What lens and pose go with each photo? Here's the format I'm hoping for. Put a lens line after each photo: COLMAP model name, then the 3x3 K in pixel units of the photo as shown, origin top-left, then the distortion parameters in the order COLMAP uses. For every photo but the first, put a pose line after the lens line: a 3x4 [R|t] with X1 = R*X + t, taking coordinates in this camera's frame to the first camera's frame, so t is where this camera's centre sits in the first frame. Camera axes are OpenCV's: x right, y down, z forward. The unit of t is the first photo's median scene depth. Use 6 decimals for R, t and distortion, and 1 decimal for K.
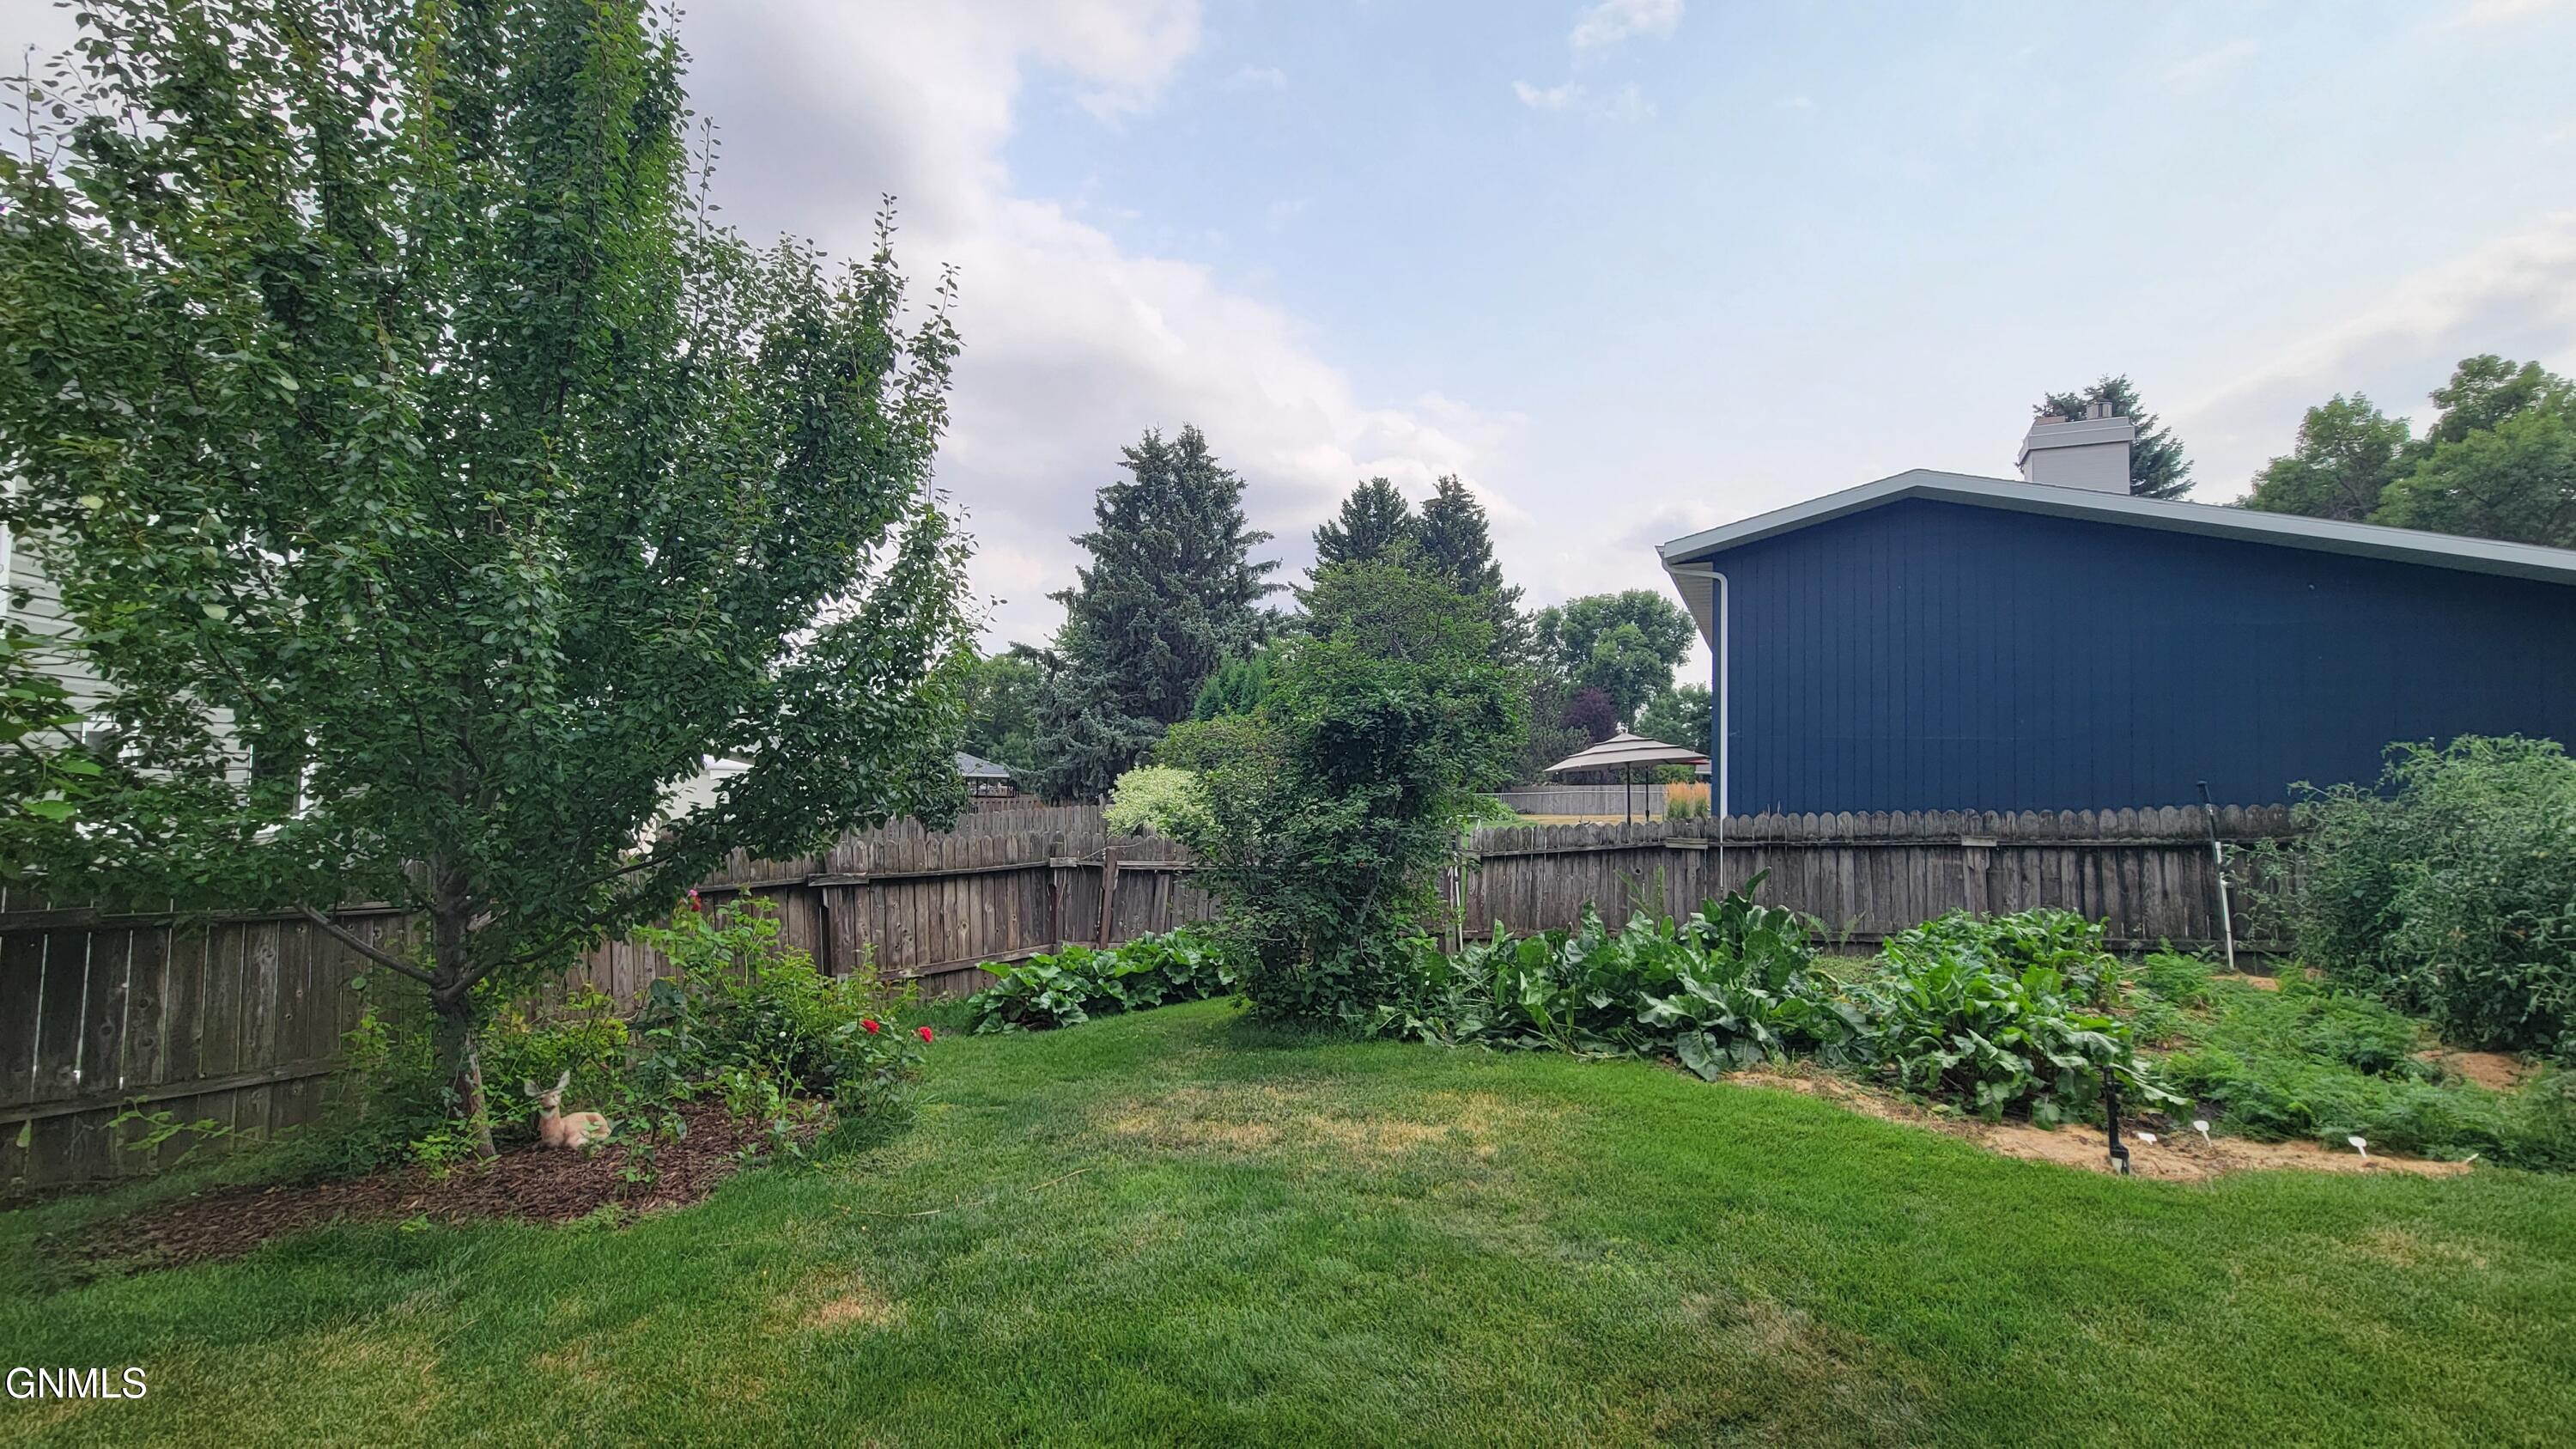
lens RADIAL K [[1050.4, 0, 1294.2], [0, 1050.4, 734.0], [0, 0, 1]] dist [0.002332, -0.001981]
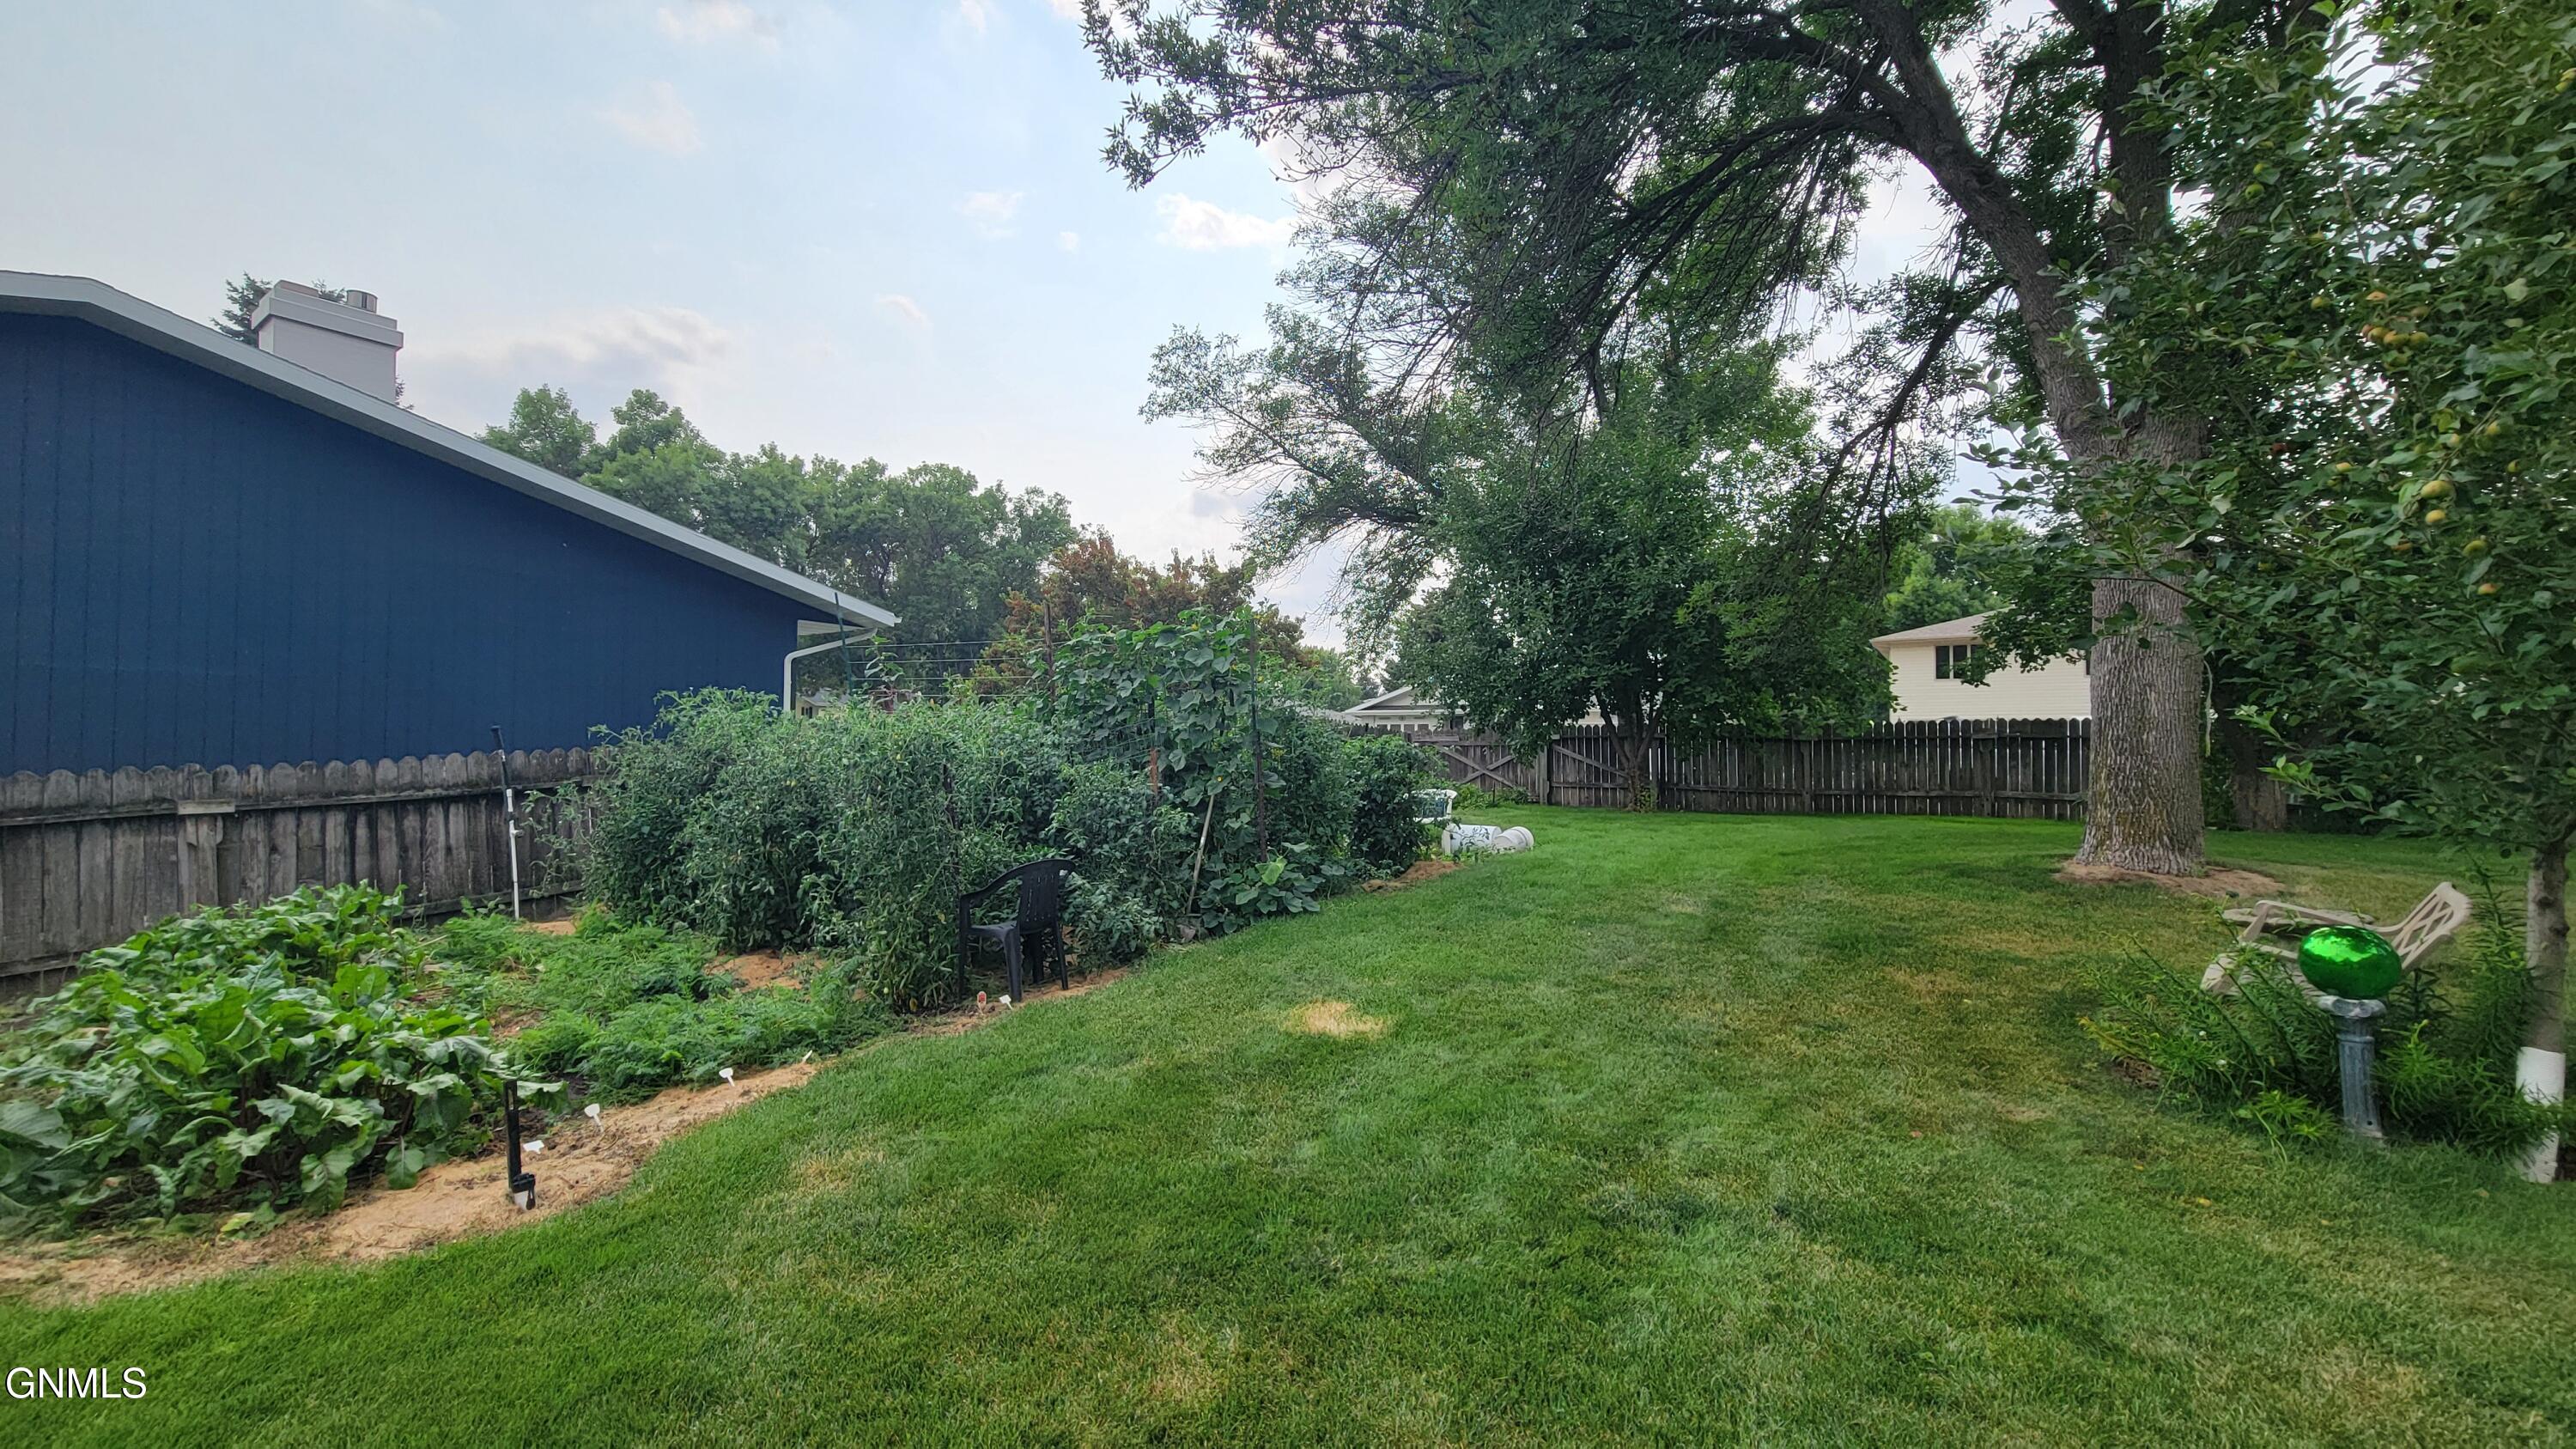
lens RADIAL K [[1050.4, 0, 1290.6], [0, 1050.4, 725.9], [0, 0, 1]] dist [0.002332, -0.001981]
pose [[0.150074, 0.003146, 0.988670, 0.039681], [-0.041020, 0.999154, 0.003047, 0.012504], [-0.987823, -0.041012, 0.150077, 0.148109]]
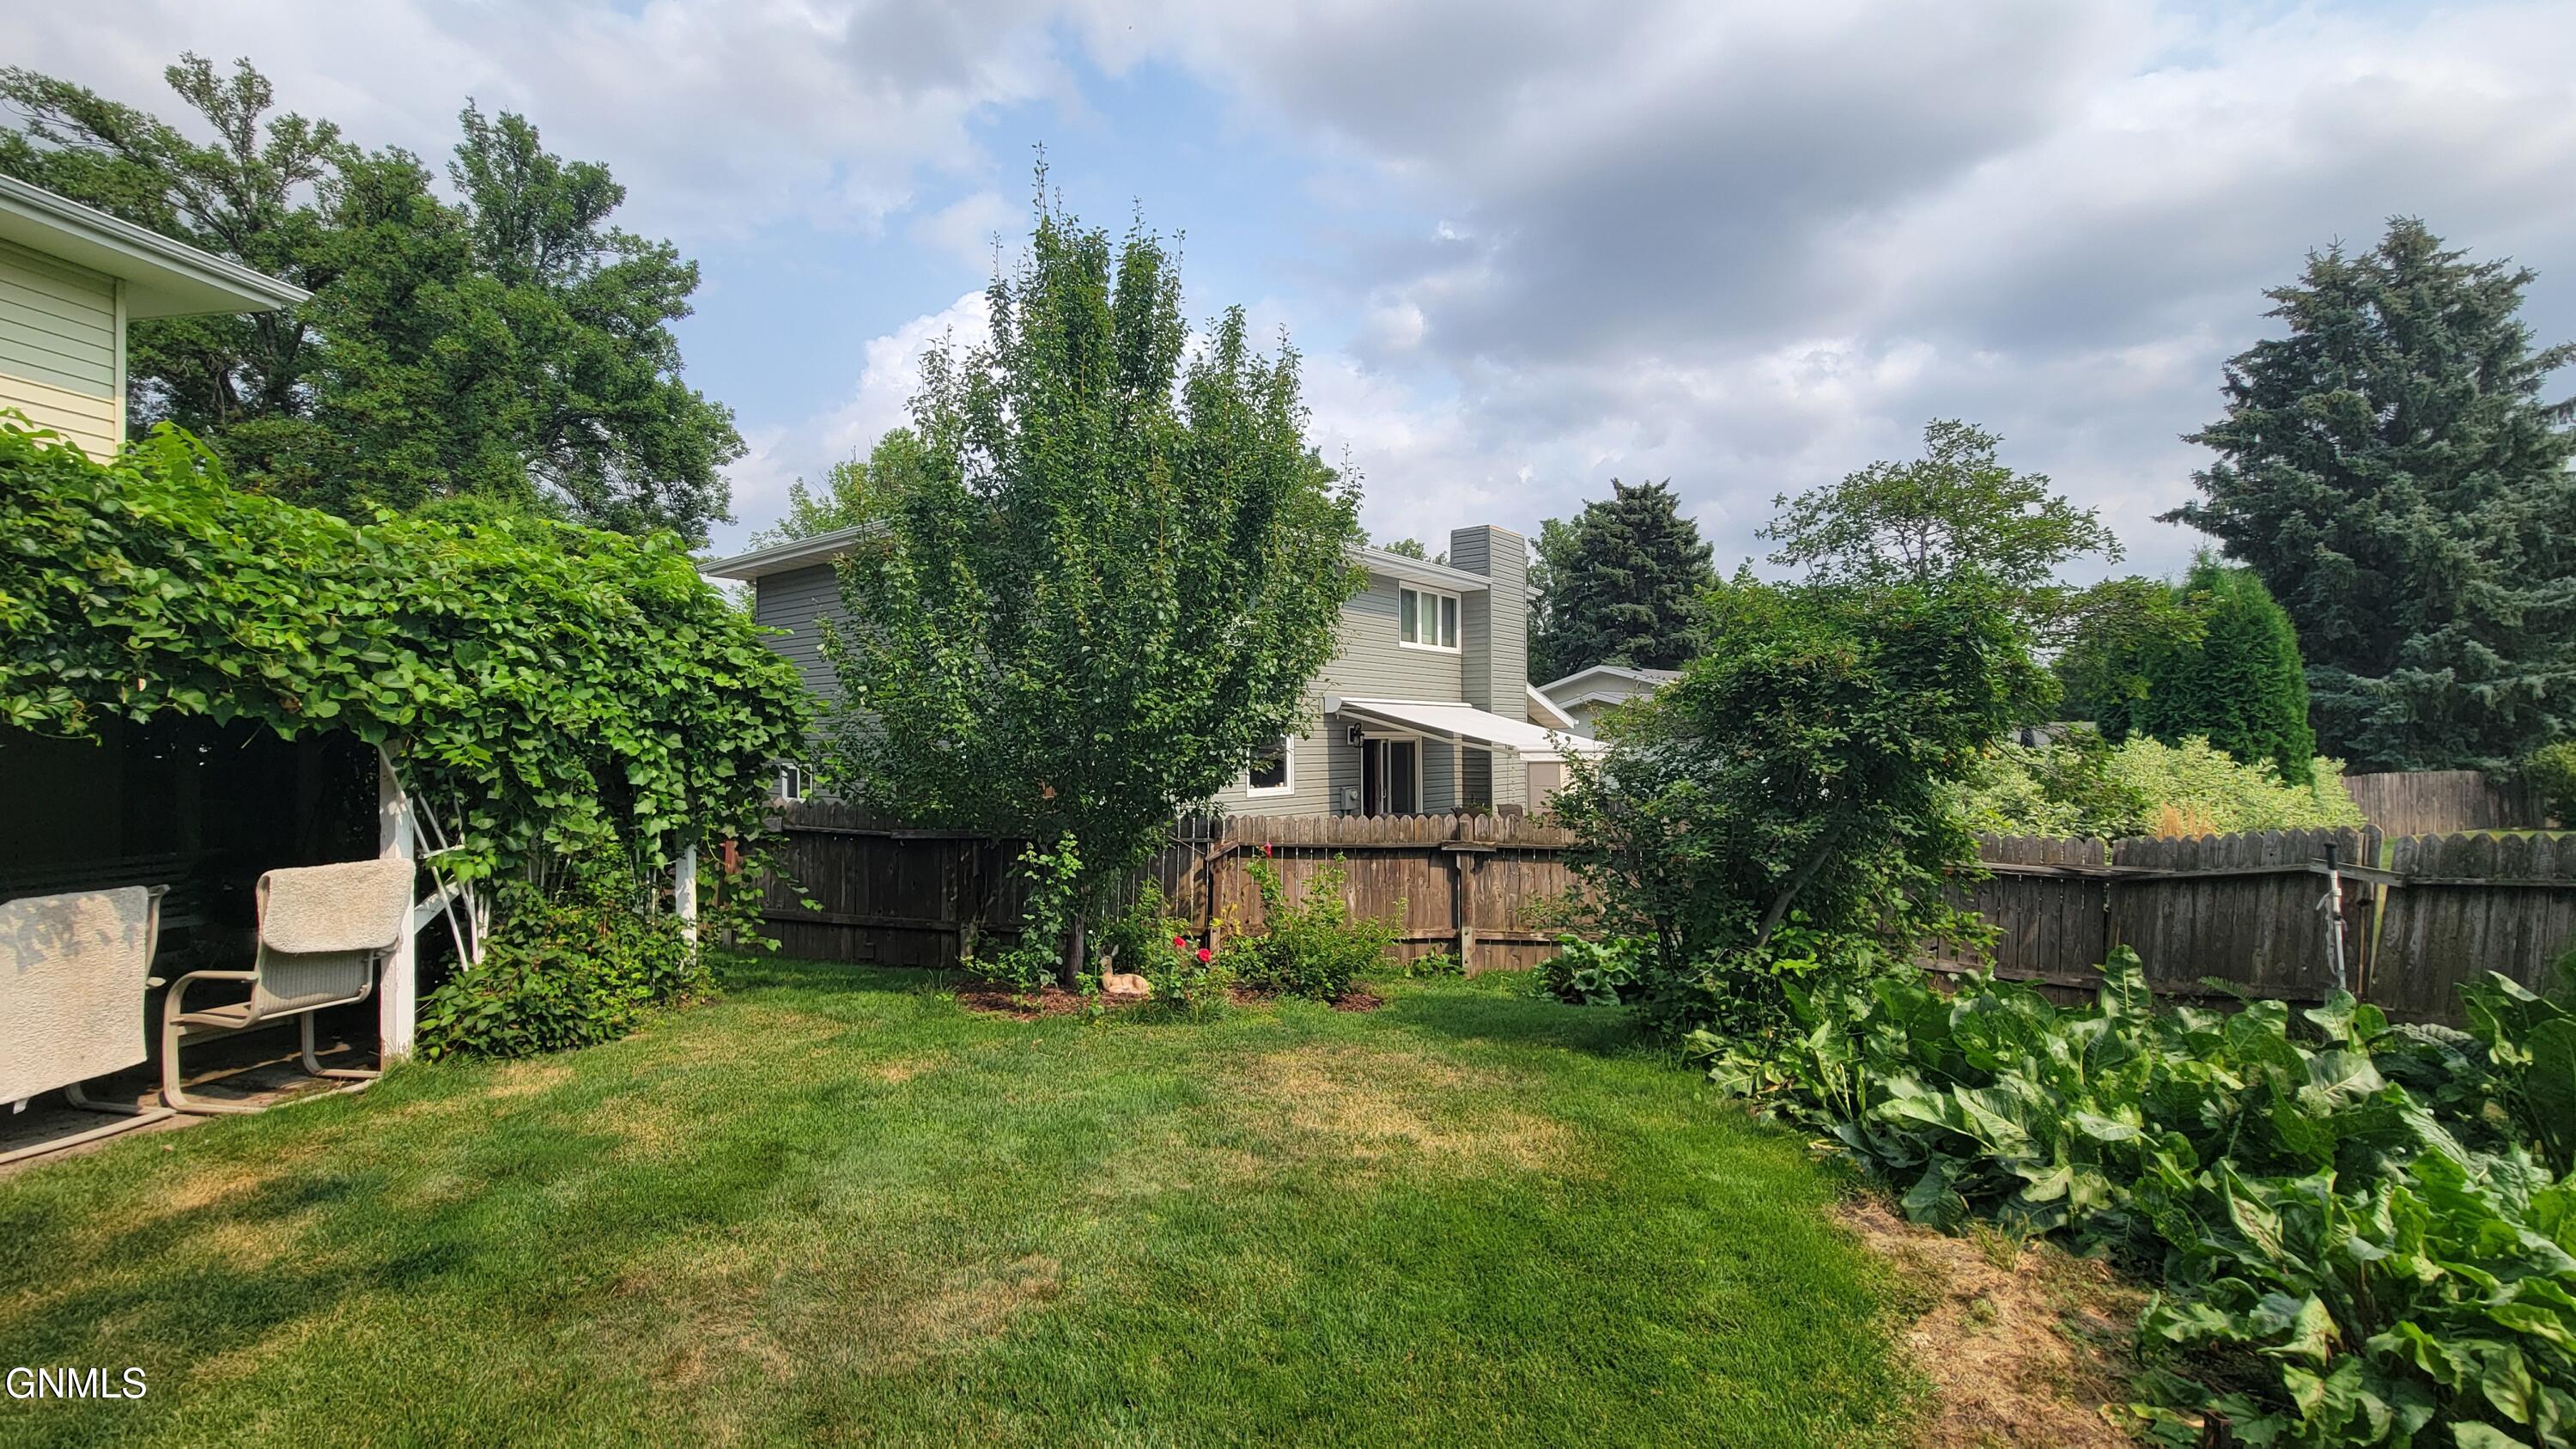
lens RADIAL K [[1050.4, 0, 1270.6], [0, 1050.4, 732.8], [0, 0, 1]] dist [0.002332, -0.001981]
pose [[0.524033, -0.030001, -0.851169, 0.478894], [0.045947, 0.998920, -0.006921, 0.010024], [0.850458, -0.035482, 0.524845, 0.211425]]
